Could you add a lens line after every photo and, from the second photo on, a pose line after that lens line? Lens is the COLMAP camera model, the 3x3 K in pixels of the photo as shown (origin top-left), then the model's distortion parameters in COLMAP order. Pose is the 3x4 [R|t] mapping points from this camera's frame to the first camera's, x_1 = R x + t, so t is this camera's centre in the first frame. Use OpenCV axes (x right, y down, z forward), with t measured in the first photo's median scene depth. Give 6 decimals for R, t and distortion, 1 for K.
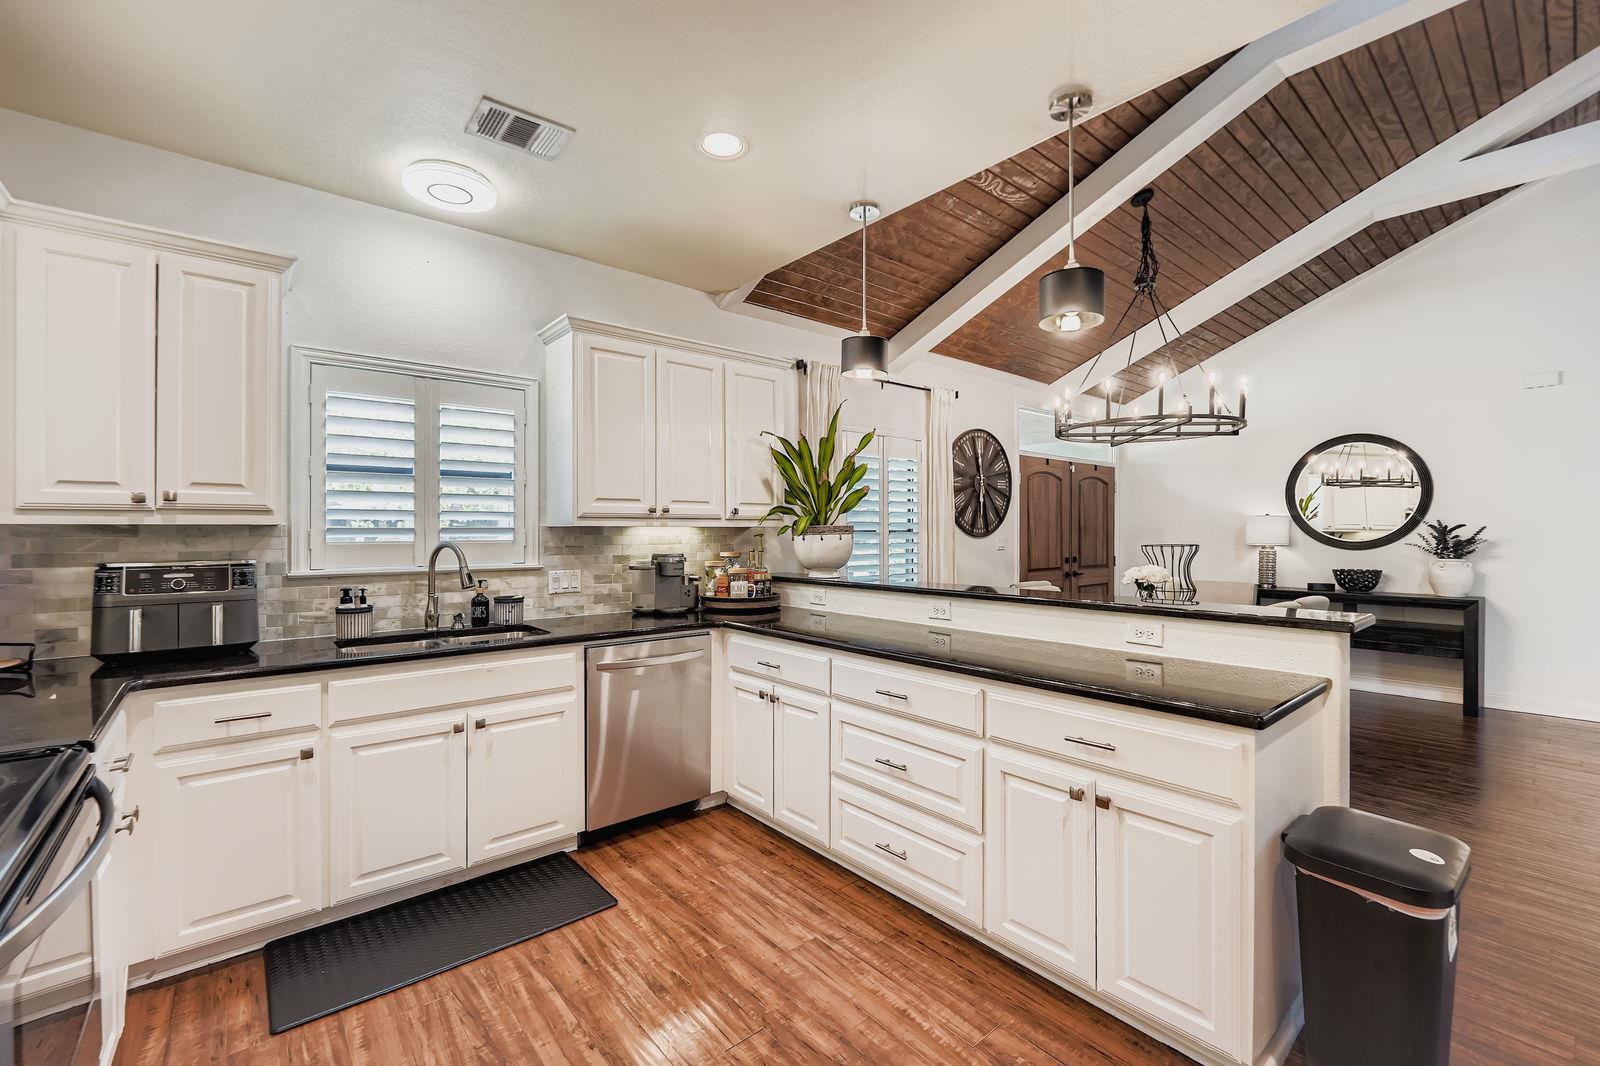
lens RADIAL K [[667.5, 0, 792.2], [0, 667.5, 531.8], [0, 0, 1]] dist [-0.008364, -0.001347]
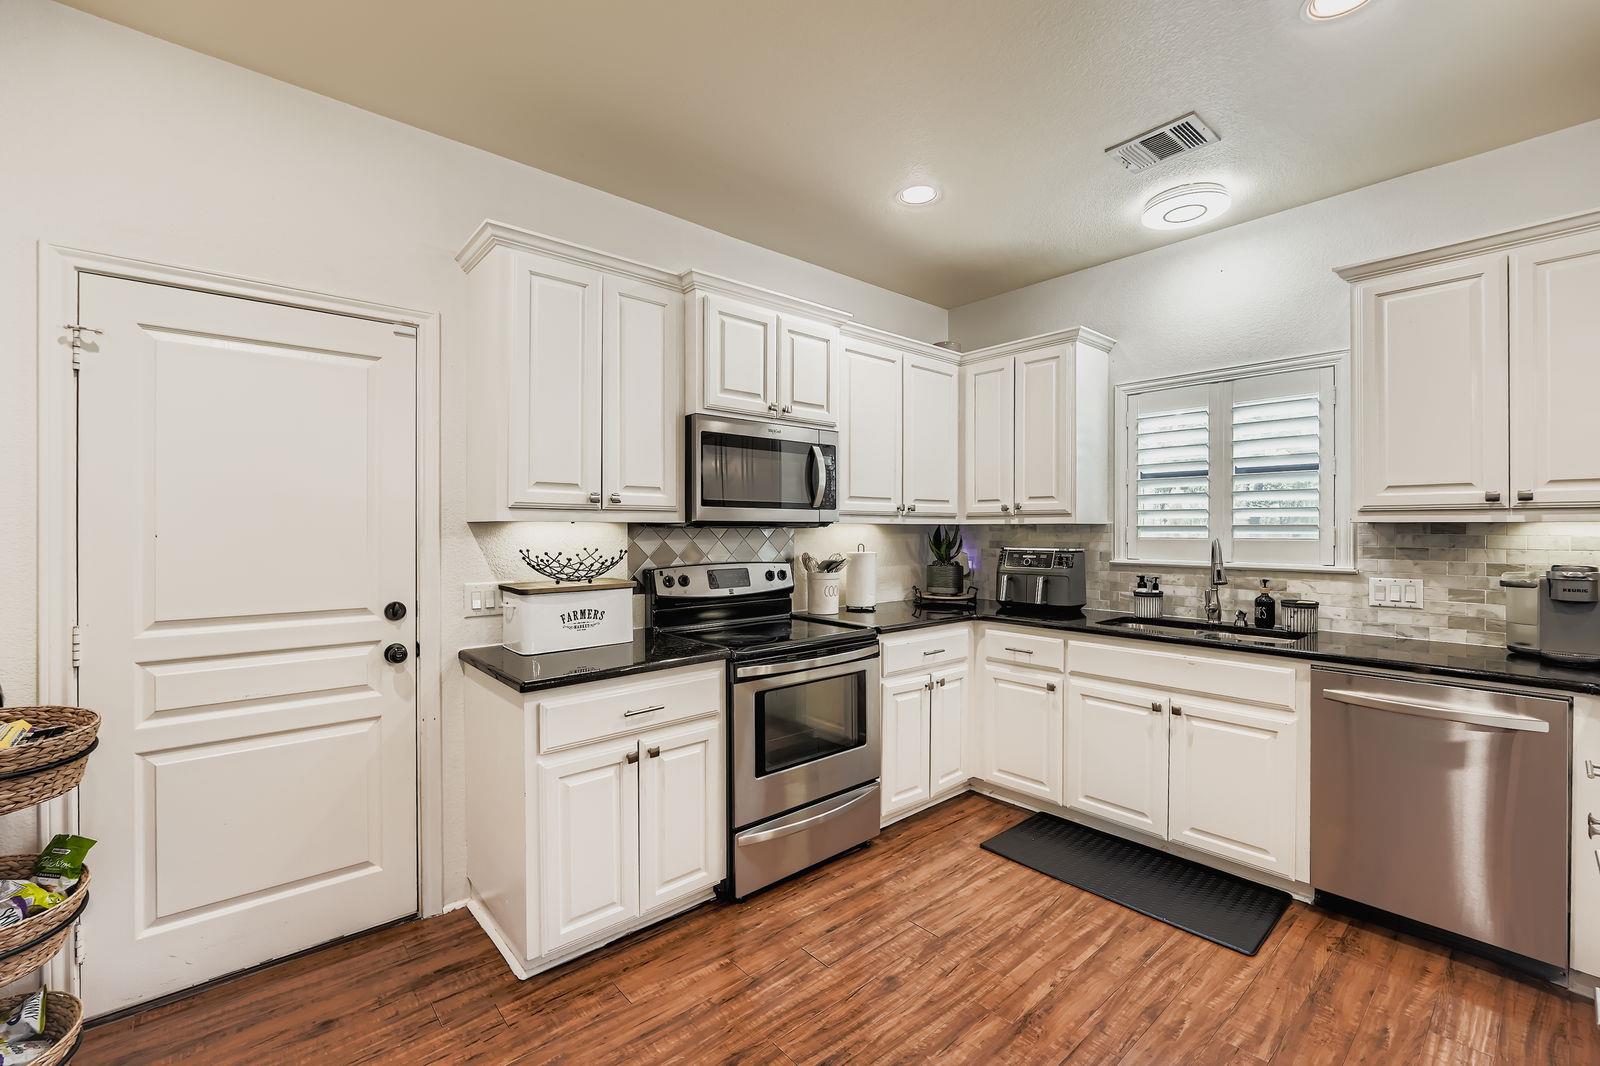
lens RADIAL K [[667.5, 0, 808.5], [0, 667.5, 528.7], [0, 0, 1]] dist [-0.008364, -0.001347]
pose [[0.037428, 0.001689, -0.999298, 0.507523], [-0.002252, 0.999996, 0.001606, -0.000680], [0.999297, 0.002190, 0.037432, 0.338396]]
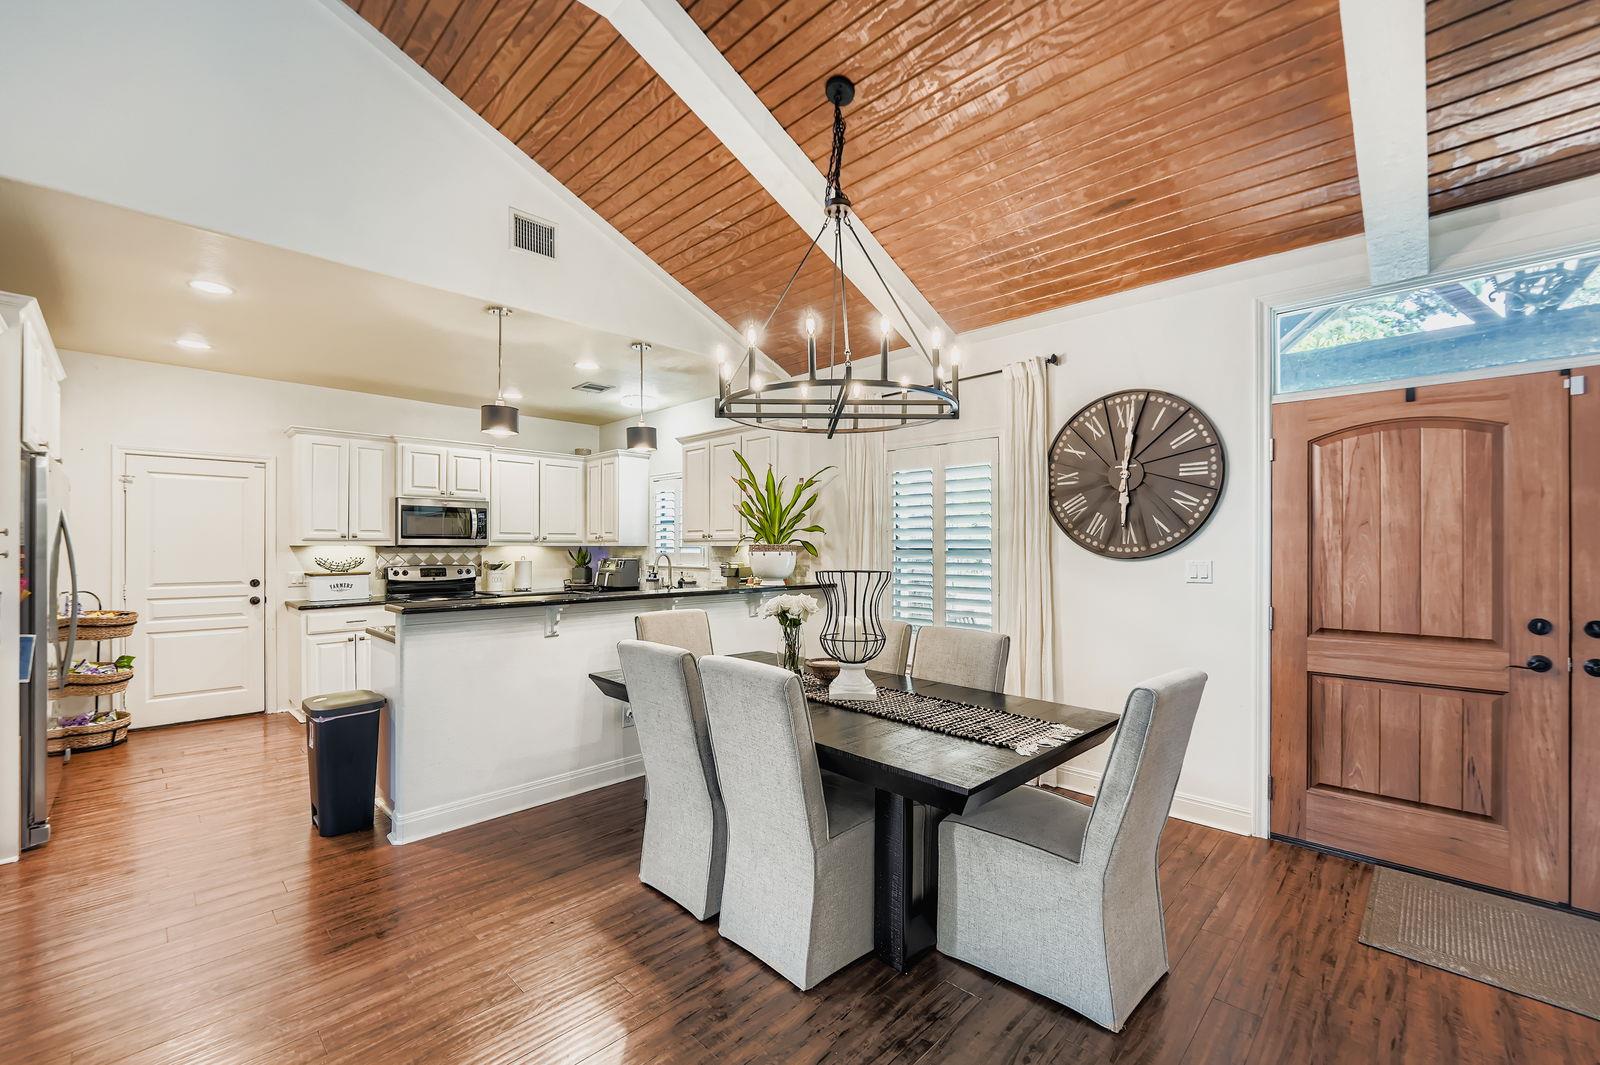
lens RADIAL K [[667.5, 0, 805.2], [0, 667.5, 545.8], [0, 0, 1]] dist [-0.008364, -0.001347]
pose [[0.106716, 0.000525, -0.994289, 1.766693], [-0.000900, 1.000000, 0.000432, -0.009370], [0.994289, 0.000849, 0.106716, 1.249845]]
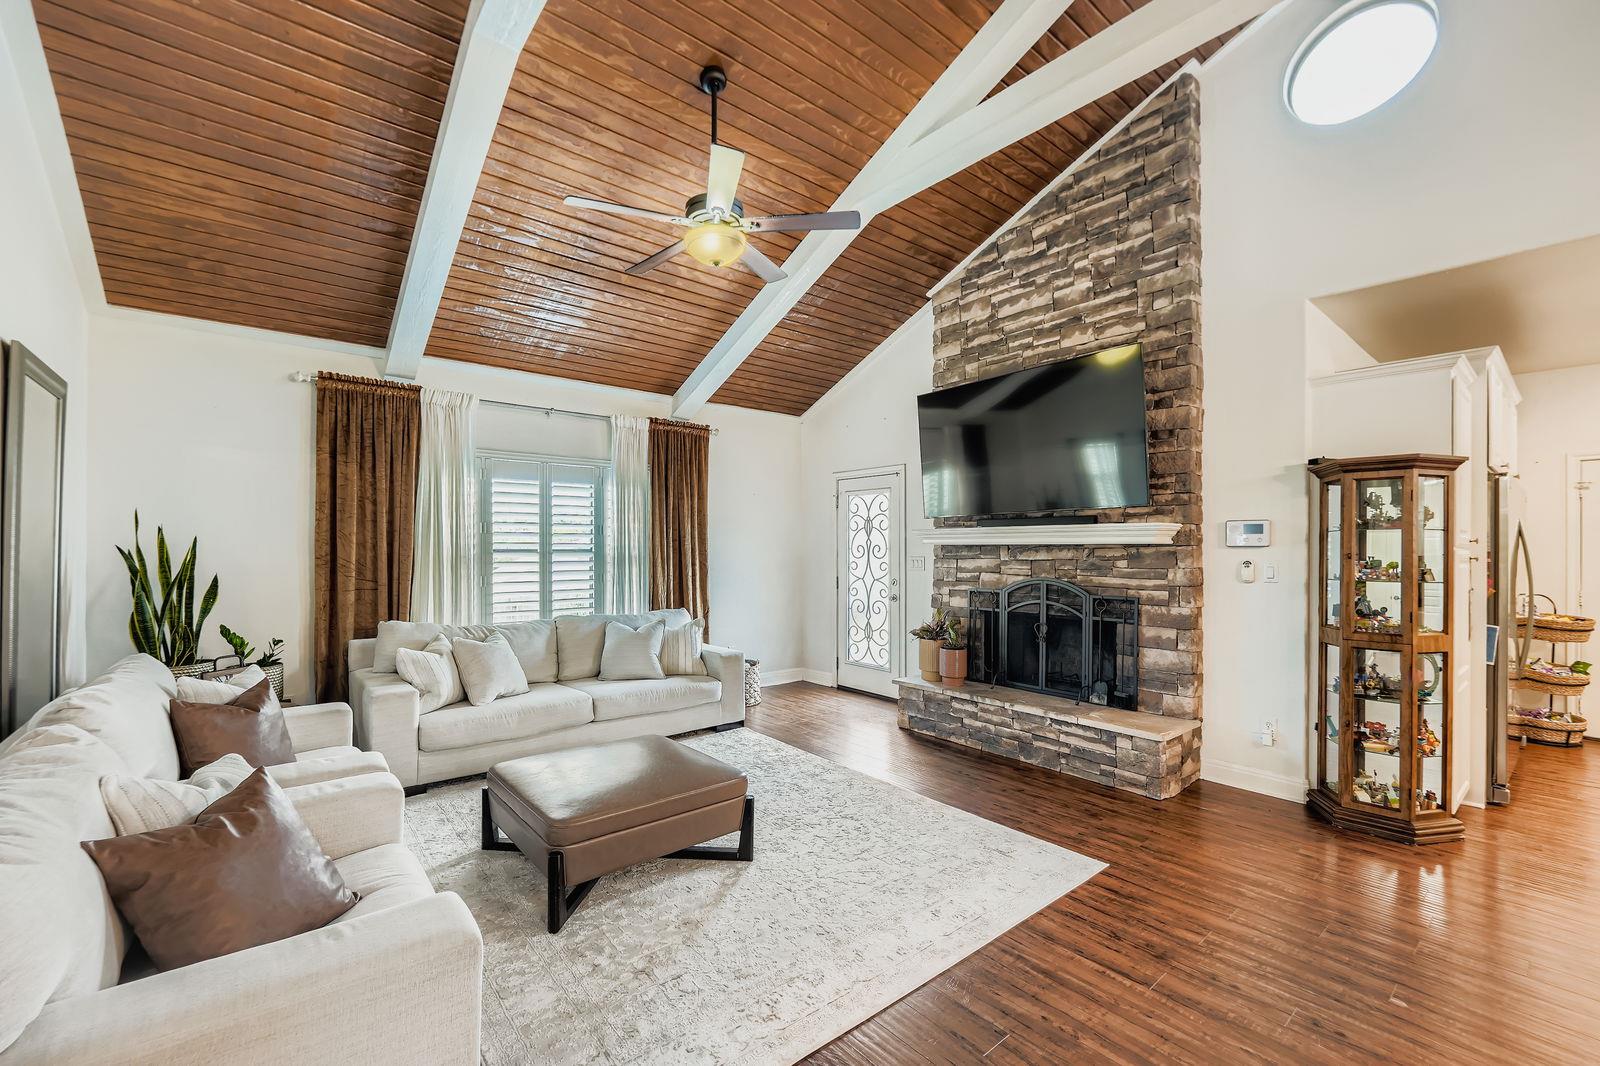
lens RADIAL K [[667.5, 0, 788.8], [0, 667.5, 546.1], [0, 0, 1]] dist [-0.008364, -0.001347]
pose [[-0.999998, -0.002062, 0.000668, 1.939523], [-0.002065, 0.999989, -0.004160, -0.010996], [-0.000659, -0.004162, -0.999991, 1.393731]]
